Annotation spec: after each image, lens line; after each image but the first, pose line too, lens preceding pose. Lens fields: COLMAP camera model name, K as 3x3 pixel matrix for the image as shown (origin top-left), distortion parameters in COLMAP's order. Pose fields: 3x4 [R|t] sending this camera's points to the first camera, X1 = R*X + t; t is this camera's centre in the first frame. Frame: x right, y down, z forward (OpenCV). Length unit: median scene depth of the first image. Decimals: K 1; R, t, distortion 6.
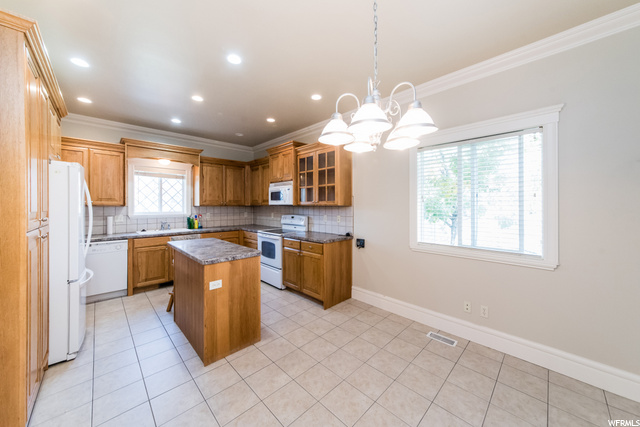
lens RADIAL K [[229.5, 0, 320.7], [0, 229.5, 207.3], [0, 0, 1]] dist [0.001638, 0.000023]
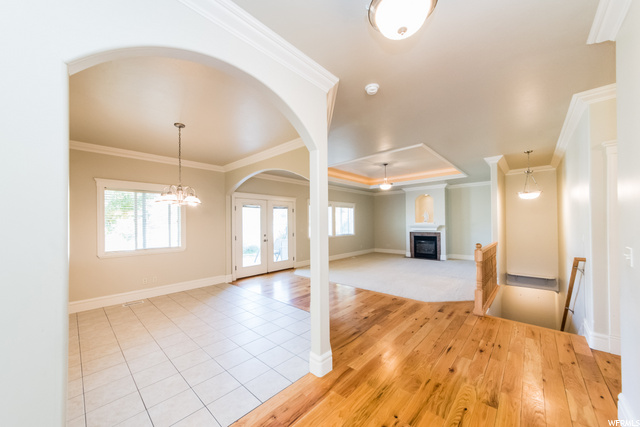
lens RADIAL K [[229.5, 0, 323.2], [0, 229.5, 218.0], [0, 0, 1]] dist [0.001638, 0.000023]
pose [[-0.097029, 0.019506, 0.995090, -0.752018], [0.018630, 0.999668, -0.017779, -0.007481], [-0.995107, 0.016814, -0.097361, -0.148511]]
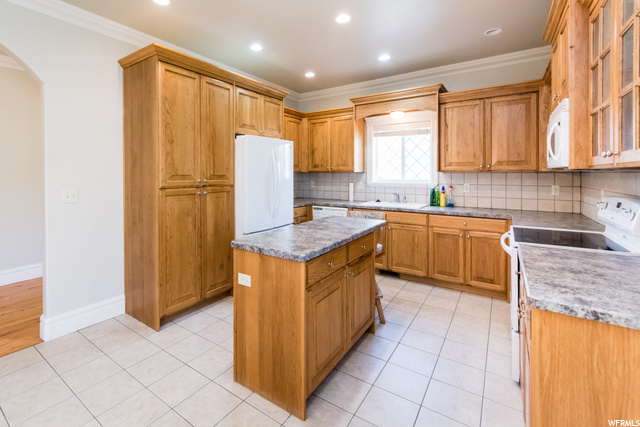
lens RADIAL K [[292.2, 0, 293.5], [0, 292.2, 175.7], [0, 0, 1]] dist [-0.002333, -0.000235]
pose [[0.171727, 0.007880, -0.985113, 0.262274], [-0.007352, 0.999950, 0.006717, 0.003054], [0.985117, 0.006089, 0.171776, 0.562874]]
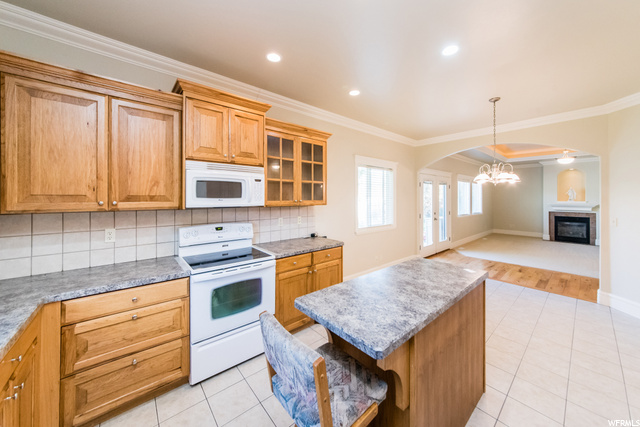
lens RADIAL K [[229.5, 0, 325.2], [0, 229.5, 196.5], [0, 0, 1]] dist [0.001638, 0.000023]
pose [[0.060215, 0.009509, 0.998140, -0.667739], [0.008793, 0.999911, -0.010056, -0.025659], [-0.998147, 0.009382, 0.060126, 0.728913]]
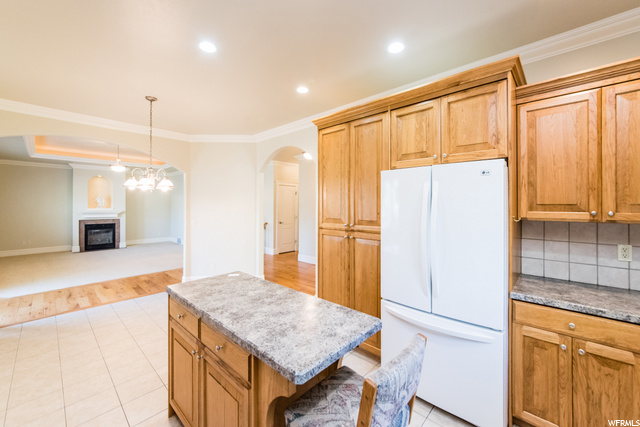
lens RADIAL K [[255.4, 0, 322.5], [0, 255.4, 203.2], [0, 0, 1]] dist [-0.001698, 0.000159]
pose [[-0.998867, 0.005034, -0.047318, -0.318458], [0.004778, 0.999973, 0.005529, -0.033674], [0.047344, 0.005297, -0.998865, 1.047751]]
